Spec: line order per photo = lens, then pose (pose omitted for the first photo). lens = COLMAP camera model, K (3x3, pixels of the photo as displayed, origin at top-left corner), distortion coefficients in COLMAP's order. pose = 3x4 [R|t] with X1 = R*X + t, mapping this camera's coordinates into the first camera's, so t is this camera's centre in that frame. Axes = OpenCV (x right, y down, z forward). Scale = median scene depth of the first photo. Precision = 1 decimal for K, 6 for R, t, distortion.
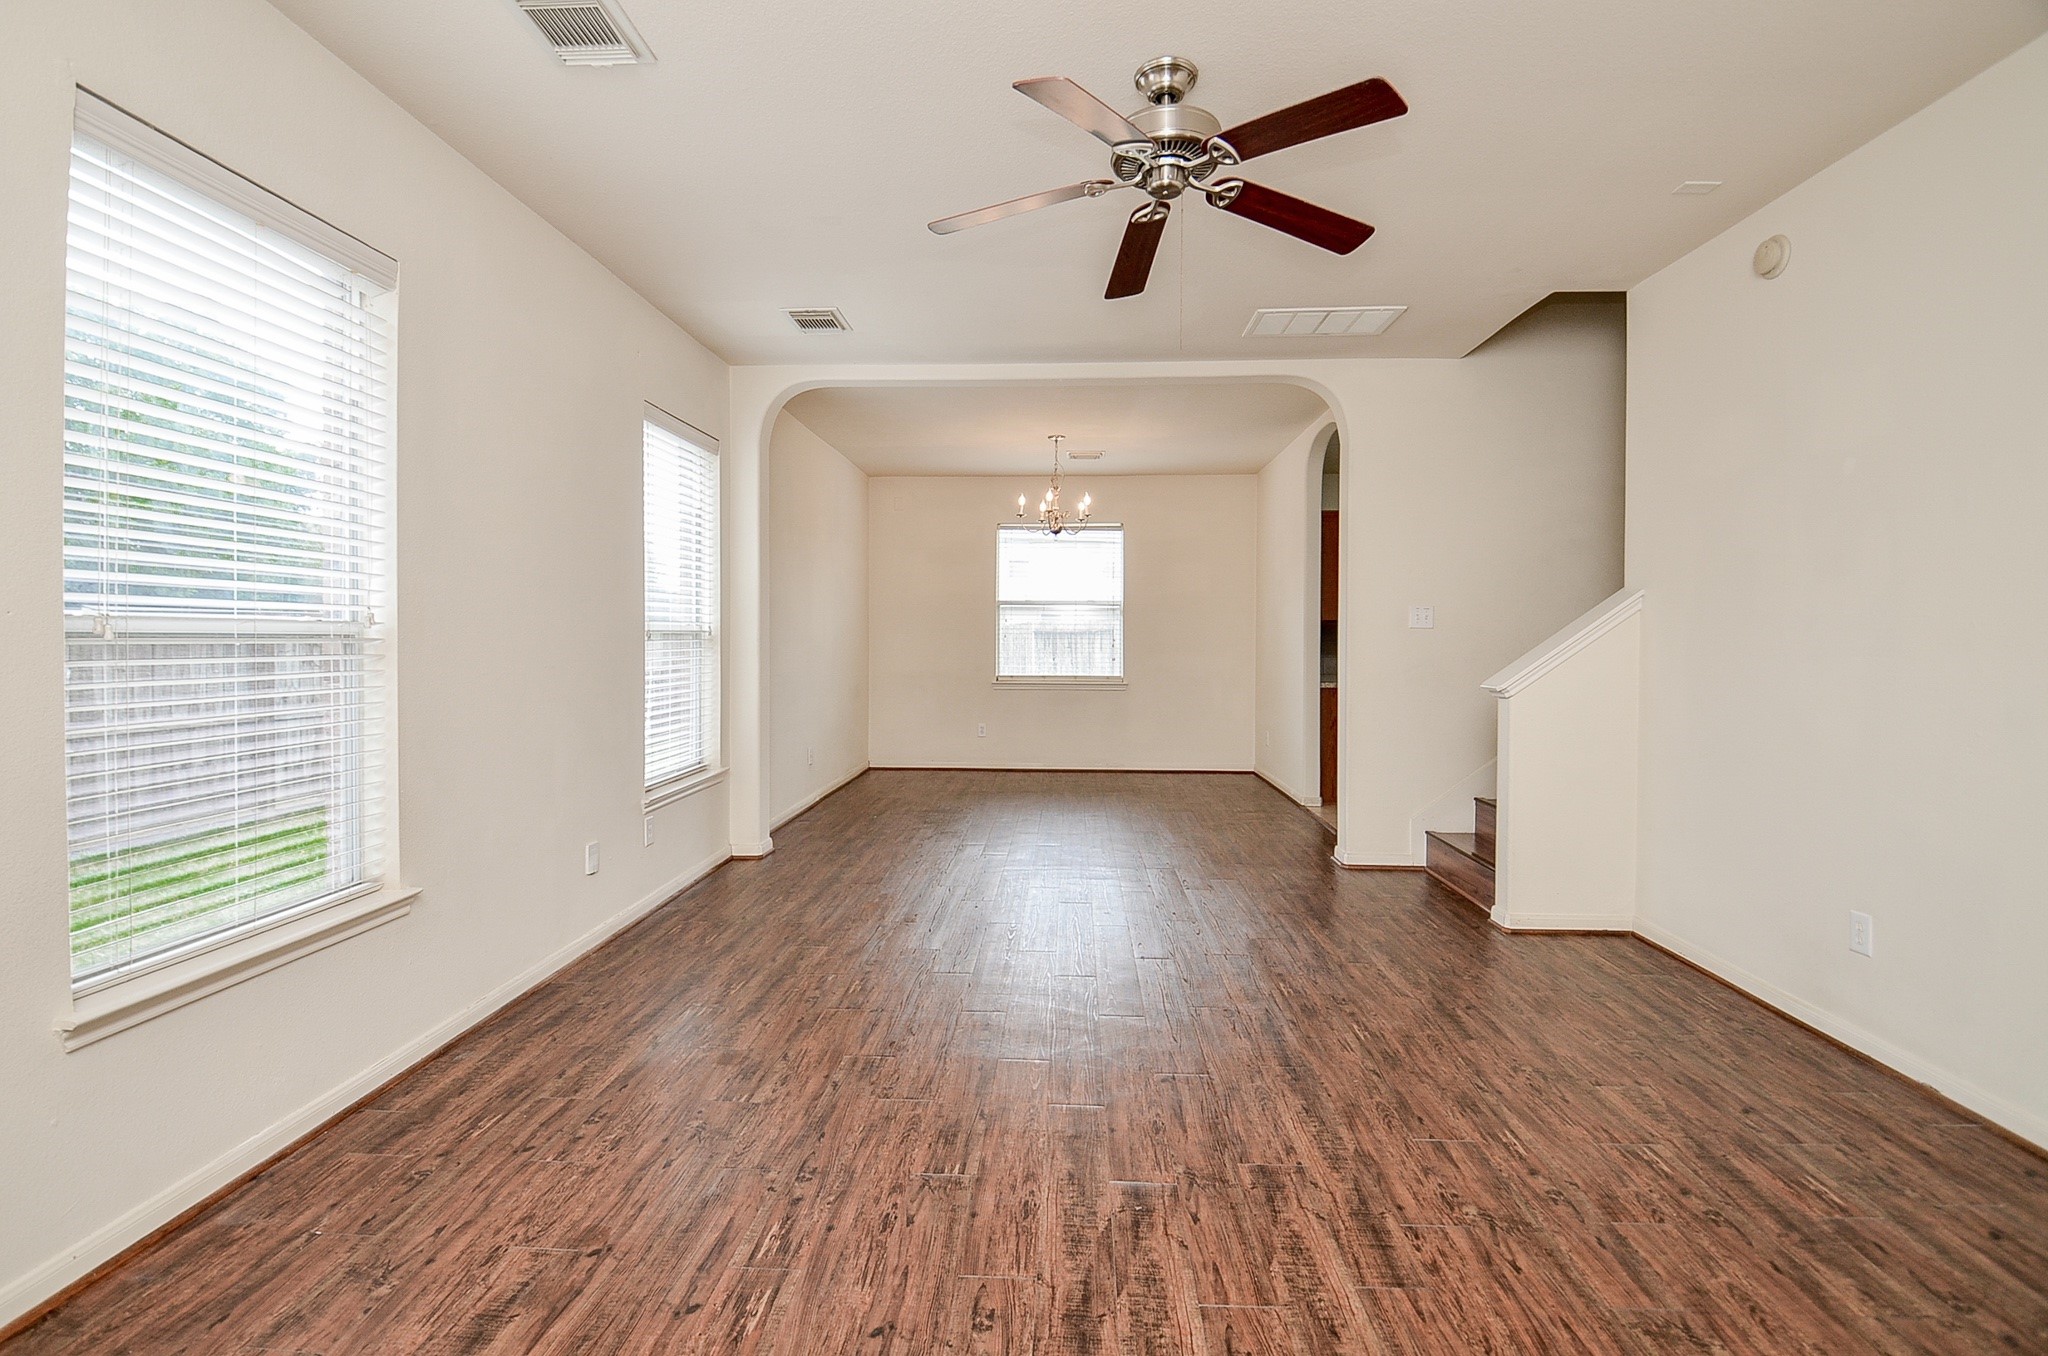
lens RADIAL K [[923.8, 0, 1015.7], [0, 923.8, 663.6], [0, 0, 1]] dist [0.002774, -0.015370]
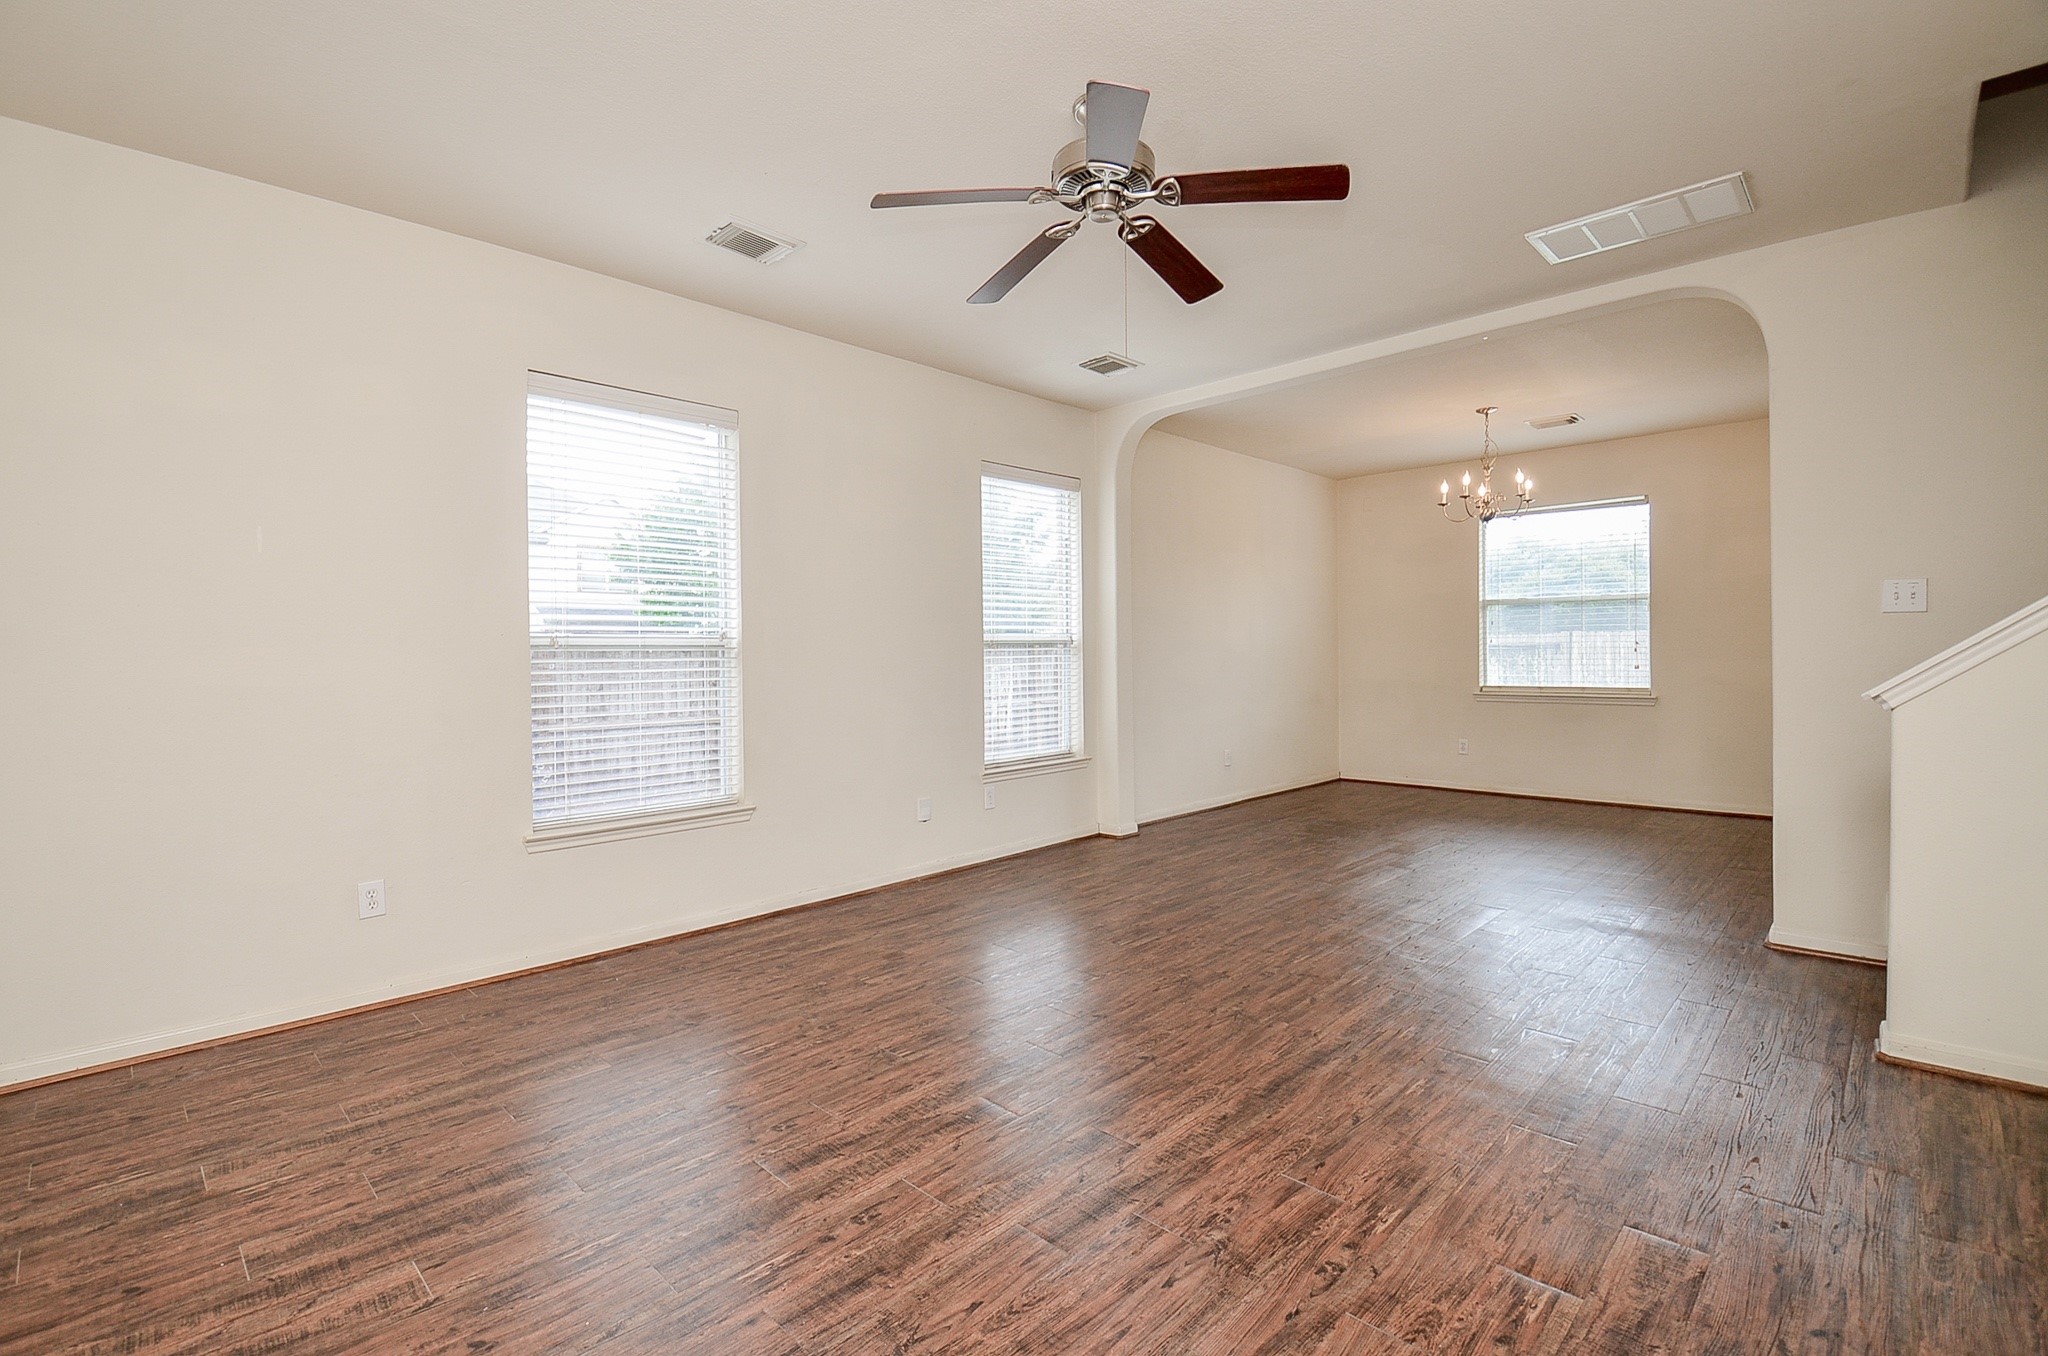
lens RADIAL K [[913.2, 0, 1005.7], [0, 913.2, 680.6], [0, 0, 1]] dist [0.025290, -0.030706]
pose [[0.744784, 0.006042, -0.667278, 0.746157], [-0.004151, 0.999982, 0.004421, 0.022323], [0.667292, -0.000523, 0.744796, 0.127899]]
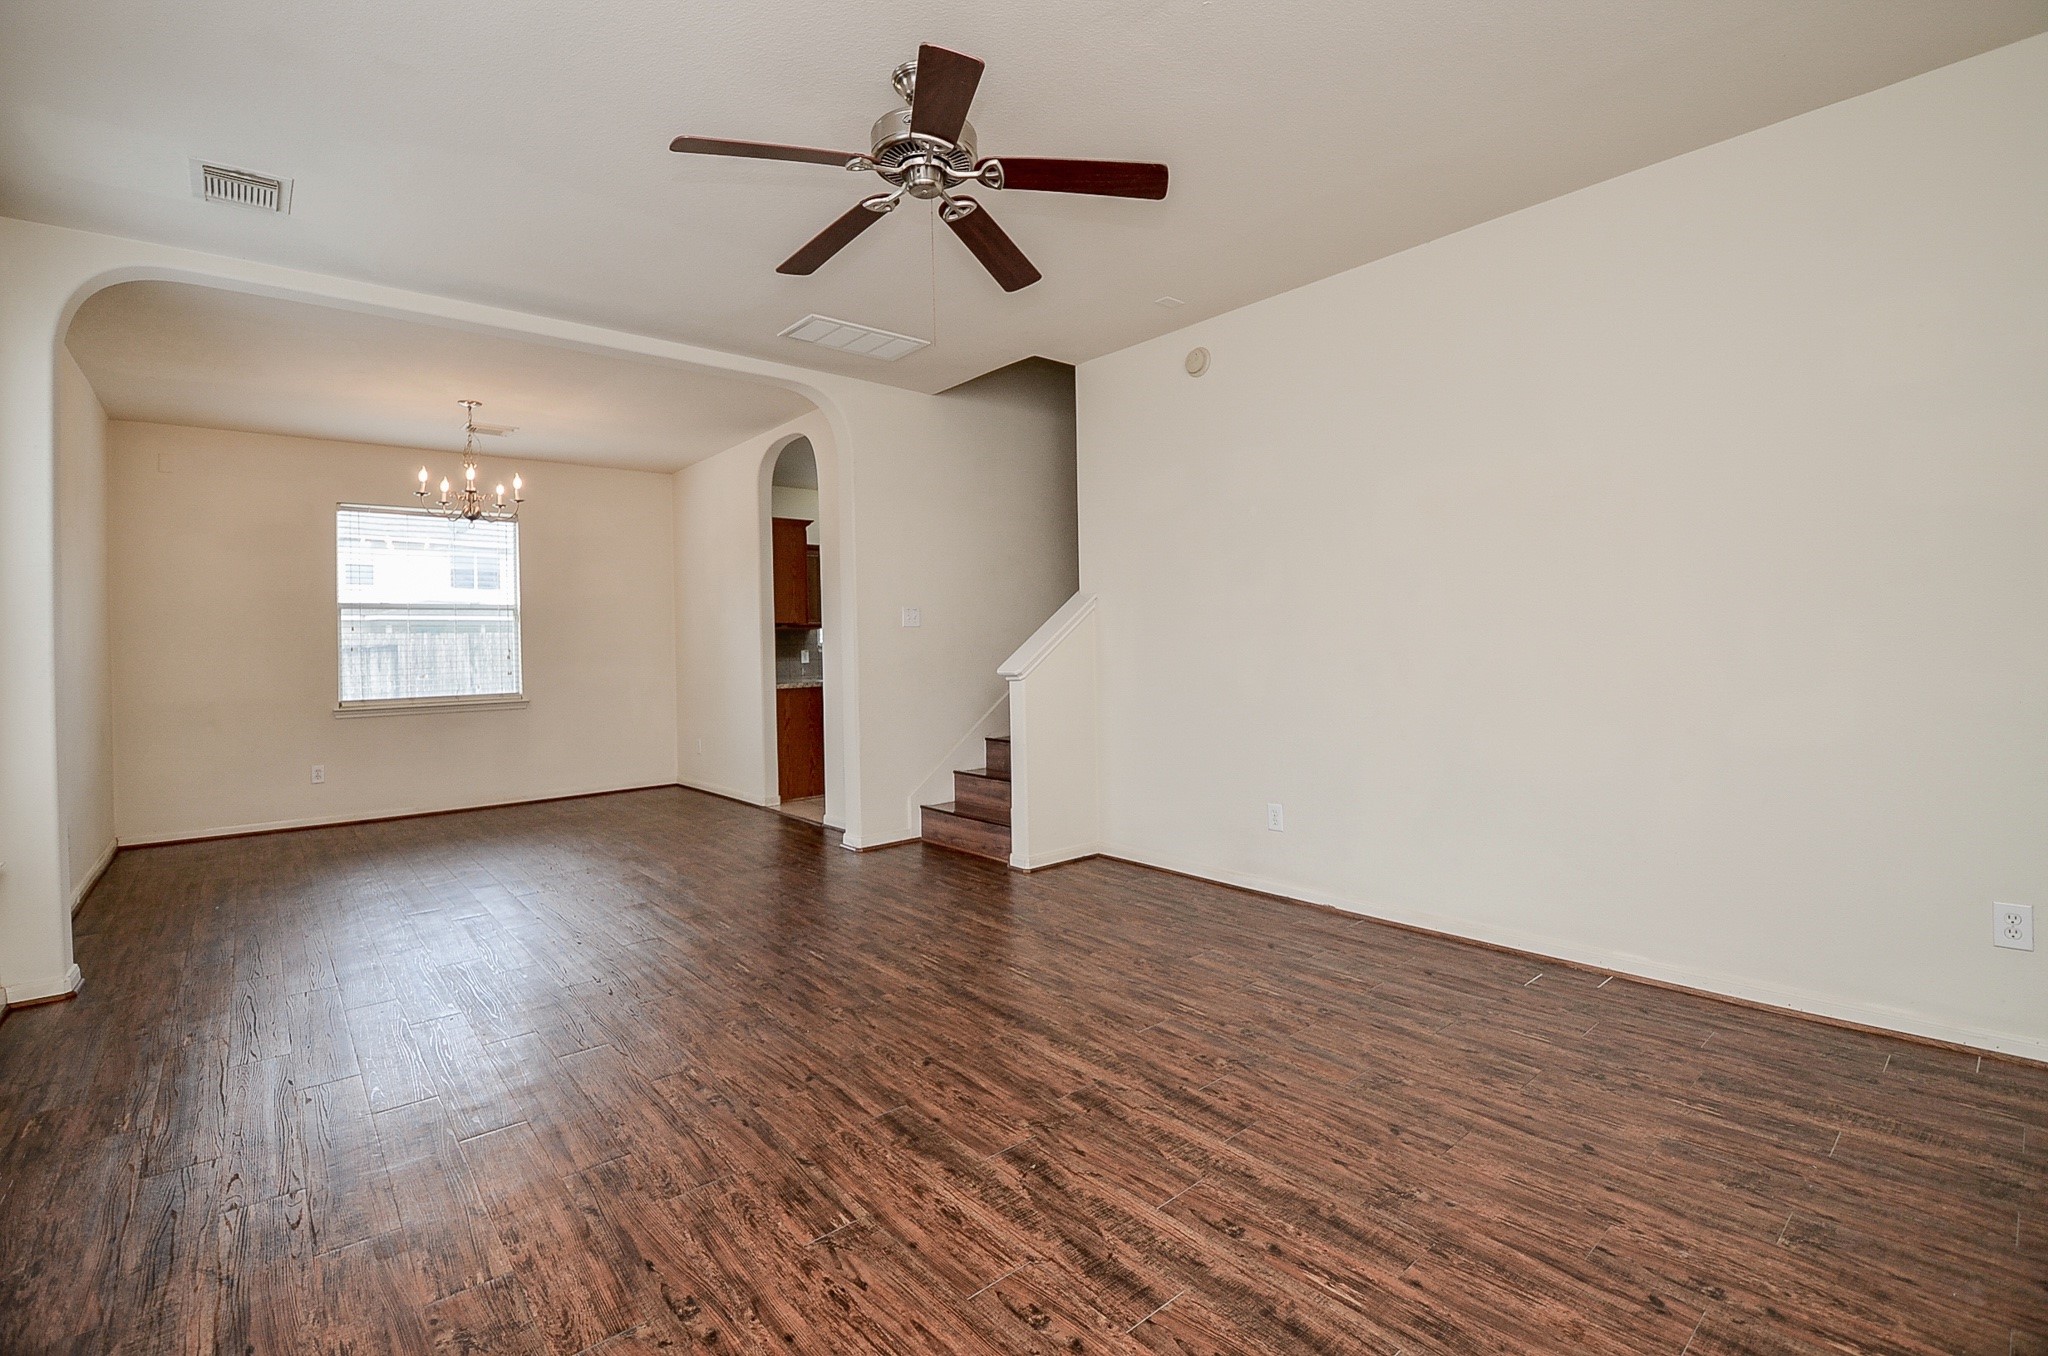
lens RADIAL K [[919.0, 0, 1013.5], [0, 919.0, 646.8], [0, 0, 1]] dist [0.032105, -0.042564]
pose [[0.726196, -0.023768, 0.687076, -0.458596], [0.046413, 0.998817, -0.014504, 0.017708], [-0.685919, 0.042422, 0.726440, 0.187923]]
